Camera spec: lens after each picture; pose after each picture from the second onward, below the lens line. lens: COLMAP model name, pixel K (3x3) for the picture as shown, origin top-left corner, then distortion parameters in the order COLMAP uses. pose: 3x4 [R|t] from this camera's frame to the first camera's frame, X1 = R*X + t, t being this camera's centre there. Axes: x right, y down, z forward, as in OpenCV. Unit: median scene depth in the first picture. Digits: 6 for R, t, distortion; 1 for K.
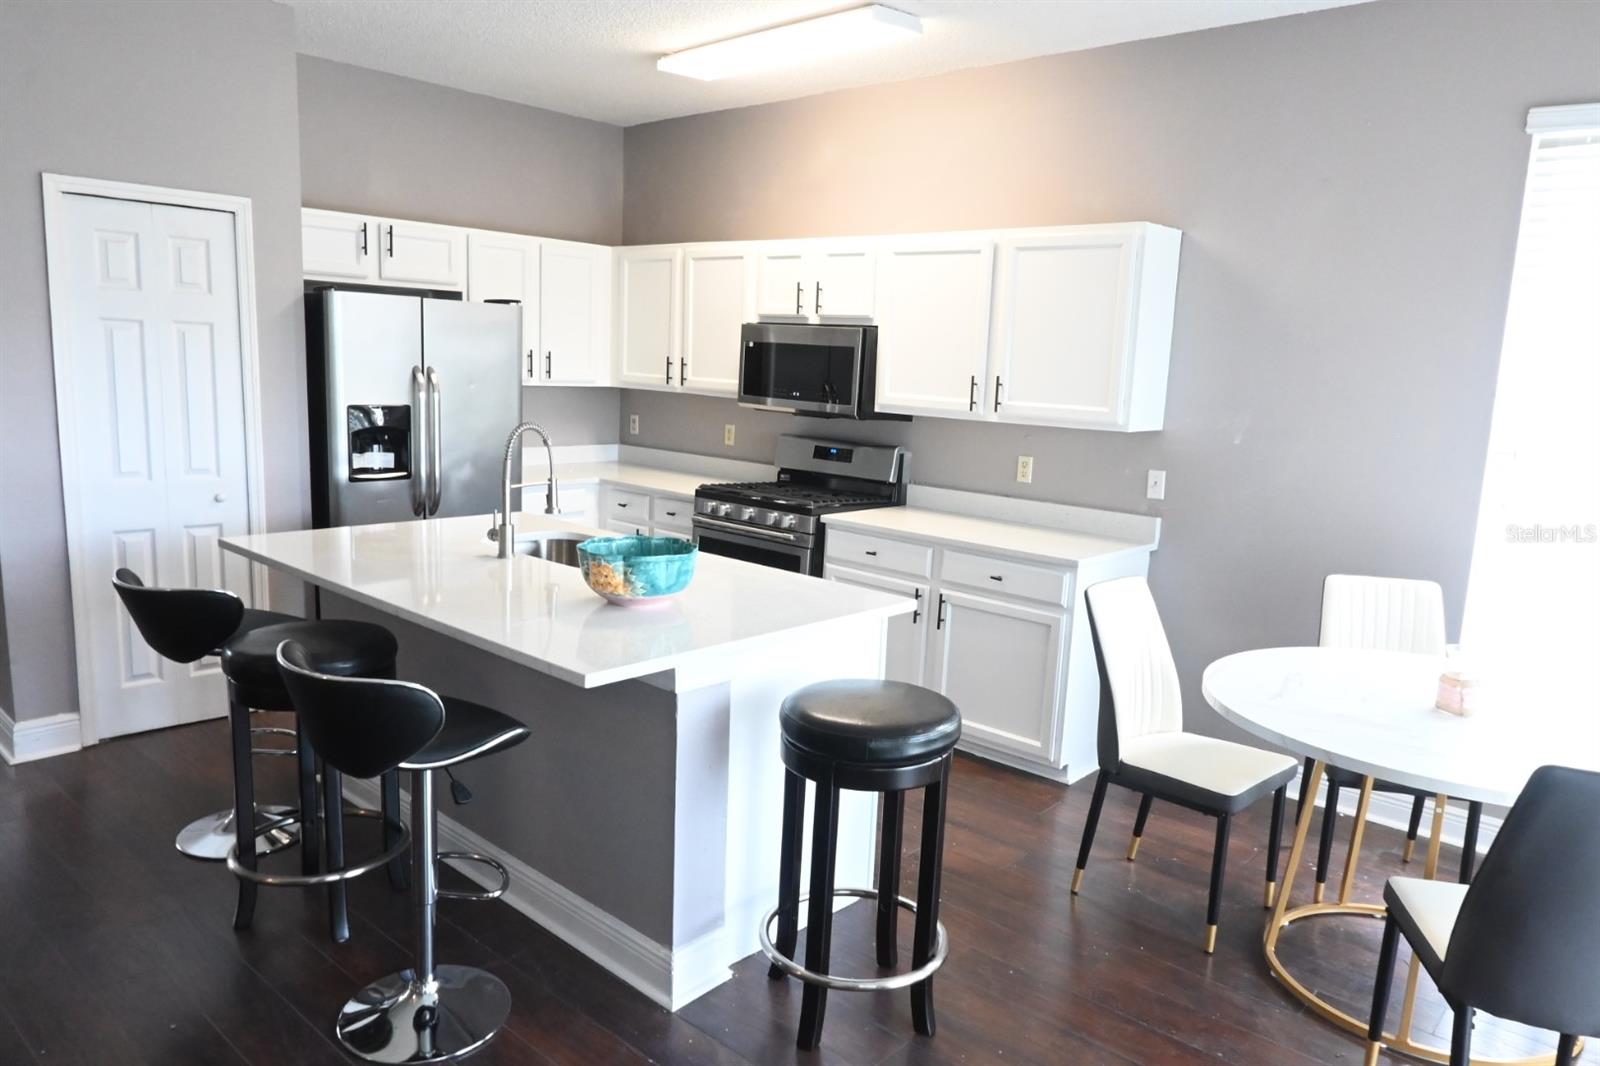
lens RADIAL K [[1107.9, 0, 801.5], [0, 1107.9, 542.8], [0, 0, 1]] dist [-0.012033, 0.000279]
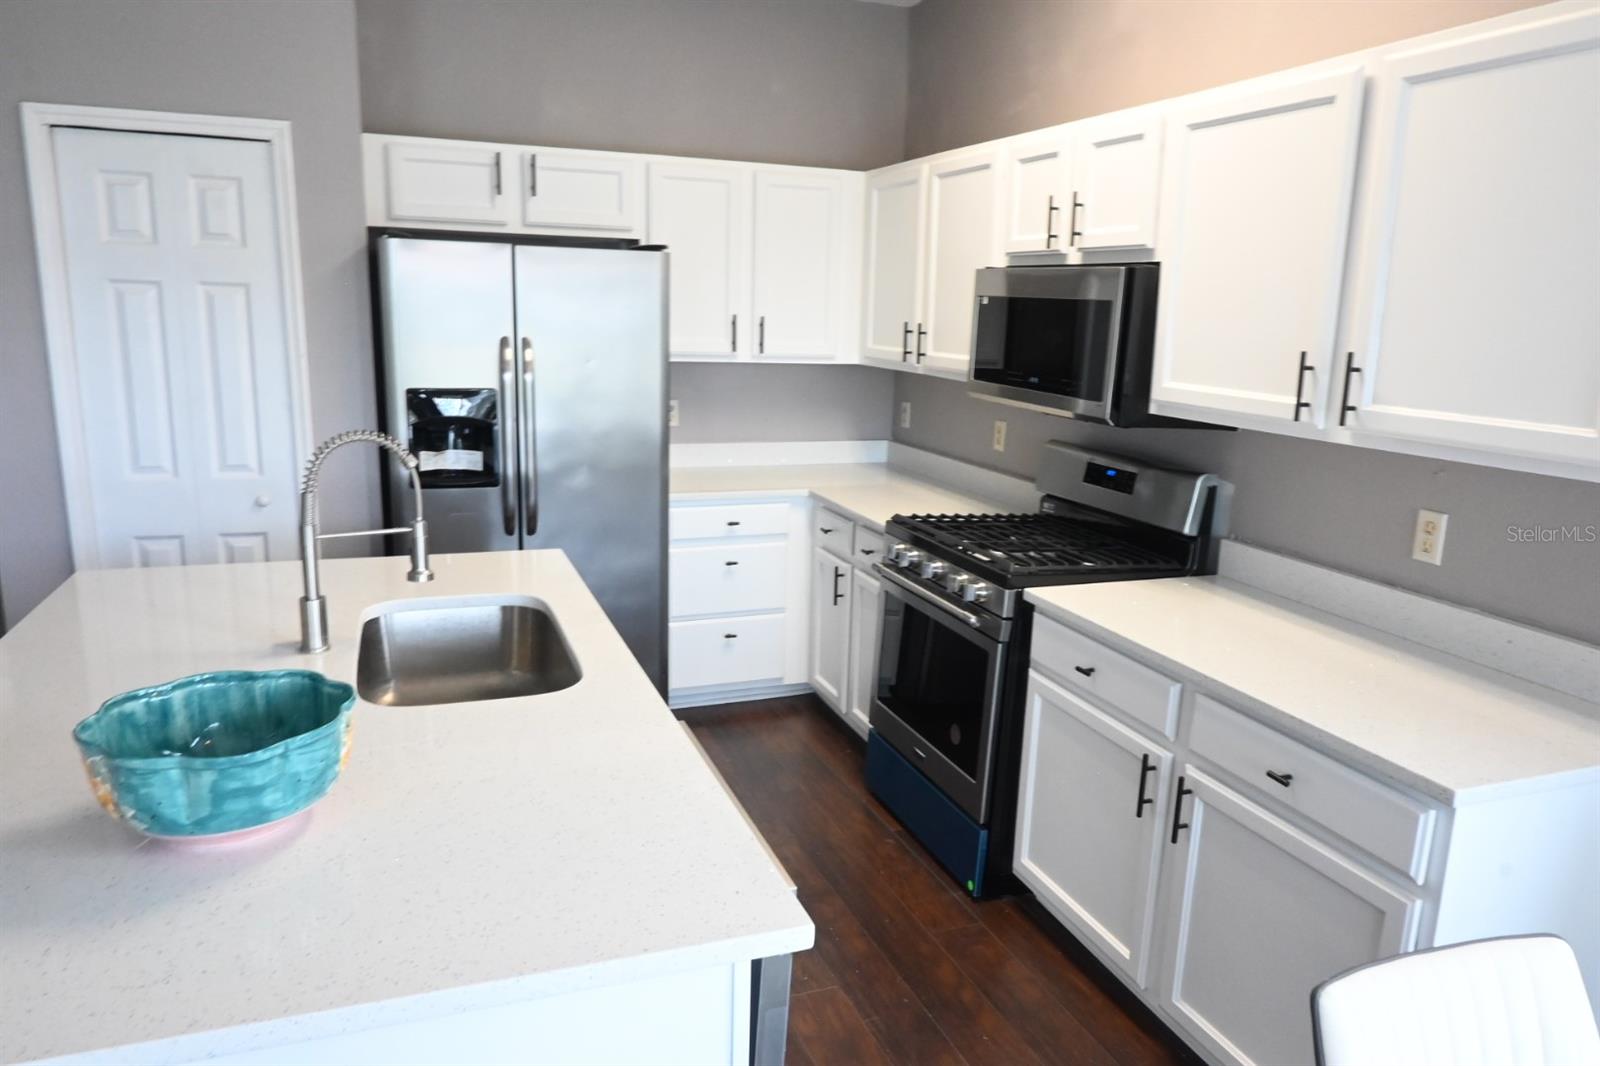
lens RADIAL K [[1101.5, 0, 800.0], [0, 1101.5, 533.0], [0, 0, 1]] dist [0.000163, -0.000858]
pose [[0.885213, 0.076771, -0.458807, 0.178211], [-0.068338, 0.997049, 0.034985, -0.066469], [0.460138, 0.000385, 0.887847, 0.424362]]
